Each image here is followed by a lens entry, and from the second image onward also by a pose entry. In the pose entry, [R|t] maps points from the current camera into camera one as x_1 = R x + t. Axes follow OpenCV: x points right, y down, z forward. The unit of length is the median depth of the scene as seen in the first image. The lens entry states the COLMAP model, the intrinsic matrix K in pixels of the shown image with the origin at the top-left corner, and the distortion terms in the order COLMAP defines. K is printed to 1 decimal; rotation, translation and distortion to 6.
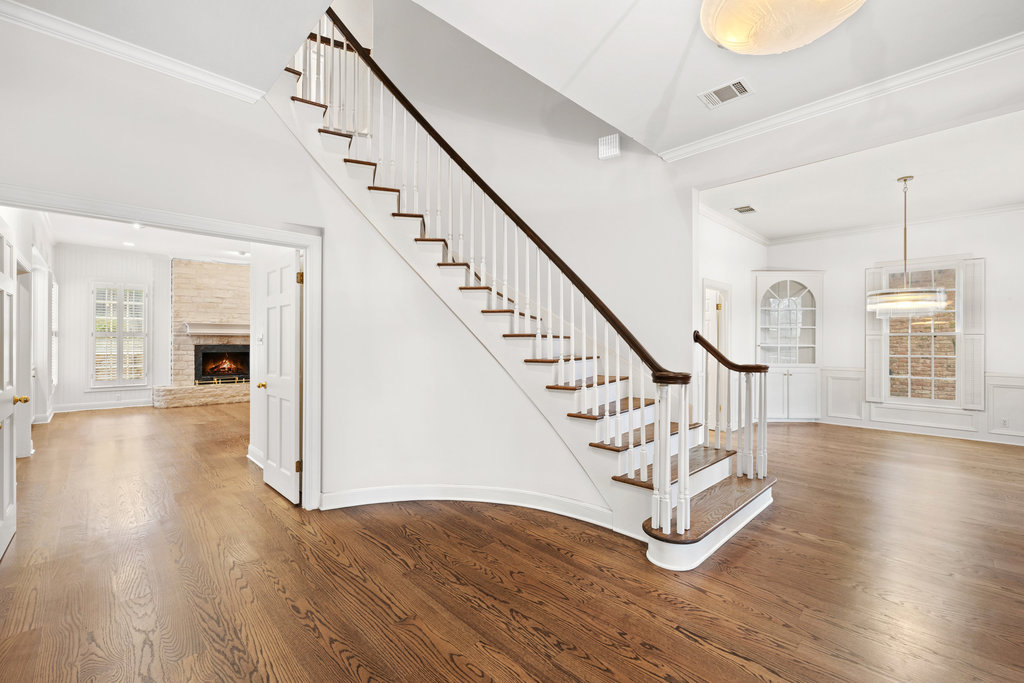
lens RADIAL K [[431.0, 0, 509.5], [0, 431.0, 337.6], [0, 0, 1]] dist [0.001996, 0.000119]
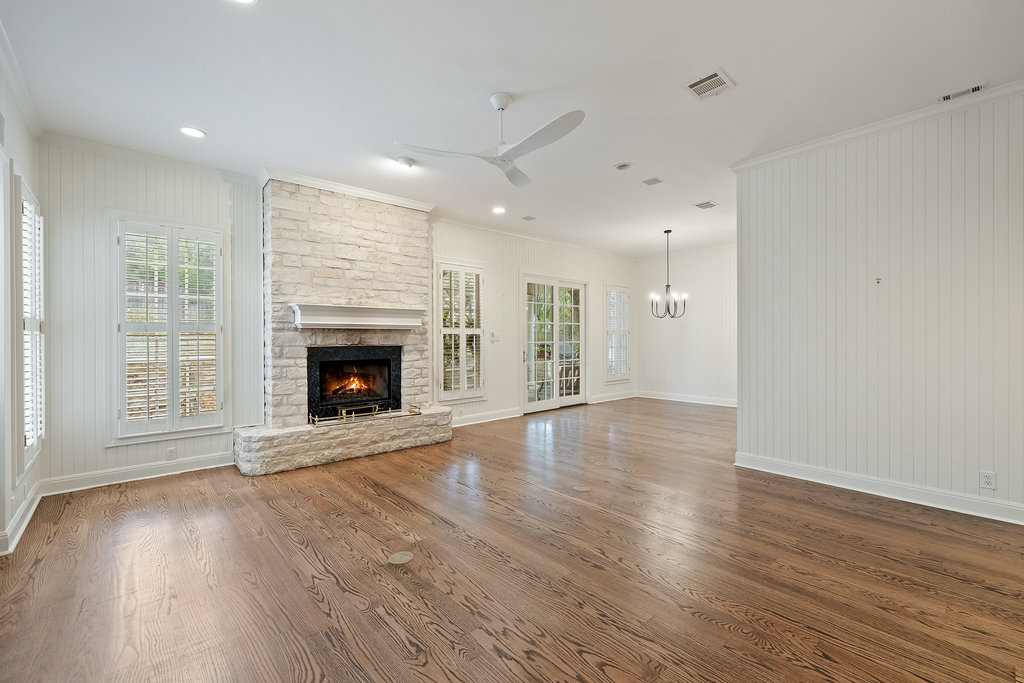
lens RADIAL K [[431.0, 0, 509.5], [0, 431.0, 337.6], [0, 0, 1]] dist [0.001996, 0.000119]
pose [[0.999130, -0.007286, -0.041070, -0.478008], [0.007515, 0.999957, 0.005424, 0.004207], [0.041029, -0.005728, 0.999142, 0.501296]]
